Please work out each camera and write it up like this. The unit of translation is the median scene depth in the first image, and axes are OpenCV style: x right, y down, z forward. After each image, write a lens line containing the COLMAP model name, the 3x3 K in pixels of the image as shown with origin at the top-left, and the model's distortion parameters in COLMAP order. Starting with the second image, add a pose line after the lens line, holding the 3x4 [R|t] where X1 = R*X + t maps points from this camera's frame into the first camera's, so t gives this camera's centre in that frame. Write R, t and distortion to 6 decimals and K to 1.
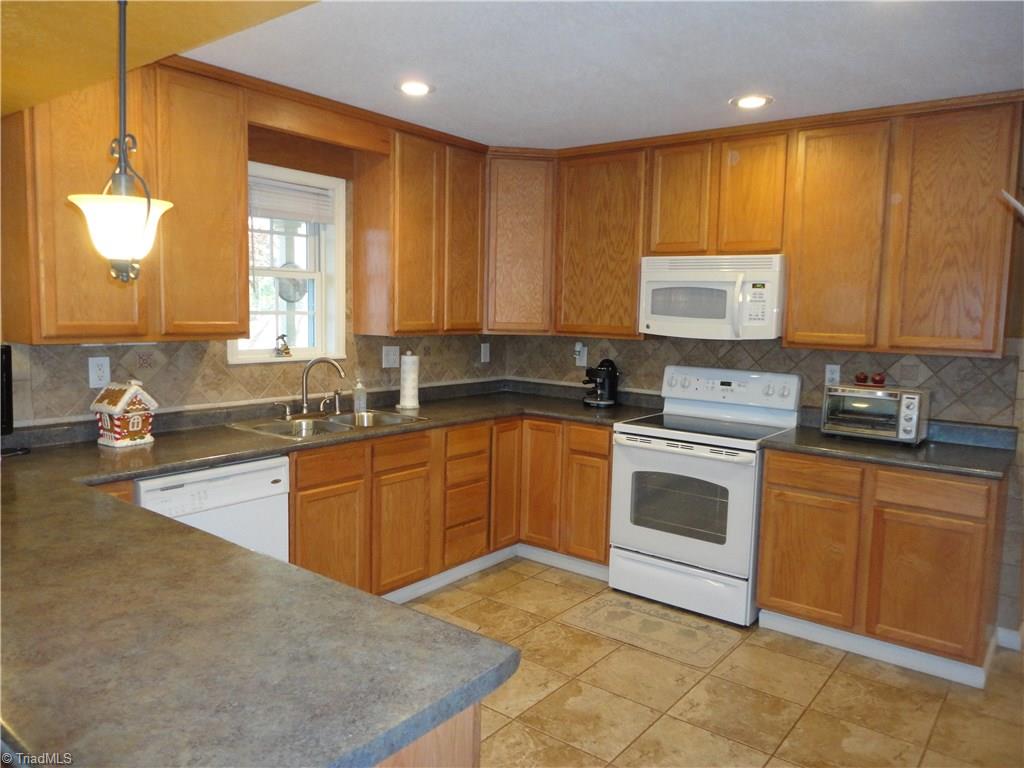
lens RADIAL K [[744.5, 0, 512.0], [0, 744.5, 384.0], [0, 0, 1]] dist [-0.002345, 0.000259]
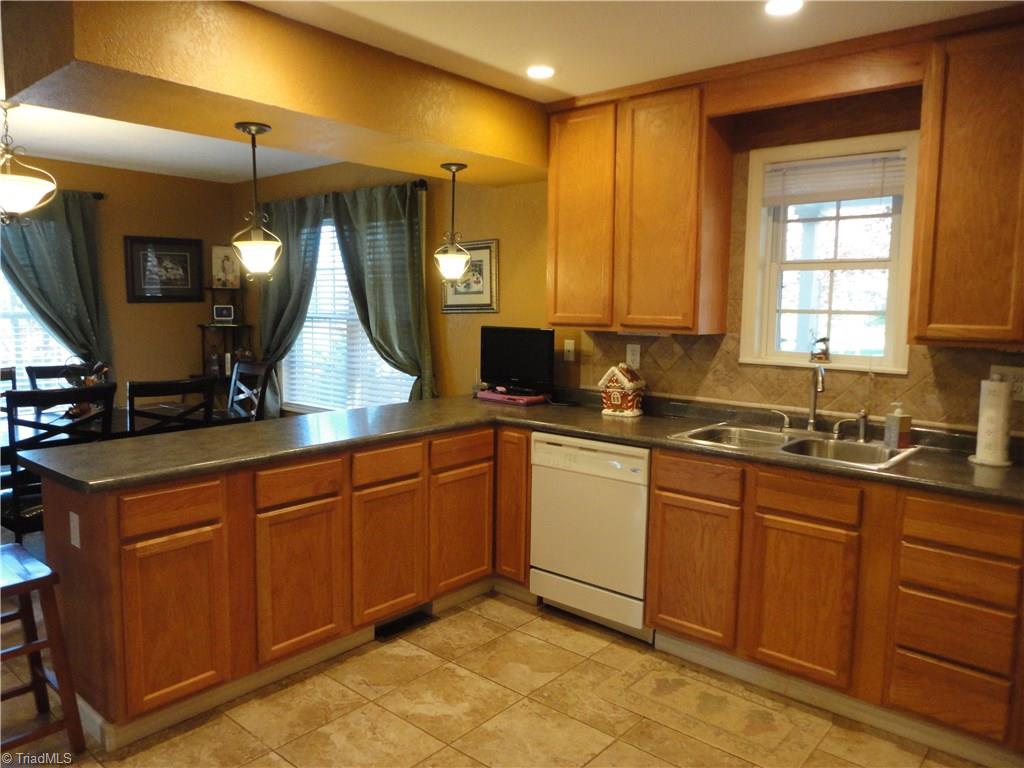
lens RADIAL K [[744.5, 0, 512.0], [0, 744.5, 384.0], [0, 0, 1]] dist [-0.002345, 0.000259]
pose [[-0.049499, 0.087566, -0.994928, 0.617826], [-0.121577, 0.988213, 0.093024, -0.054235], [0.991347, 0.125565, -0.038270, 0.753846]]
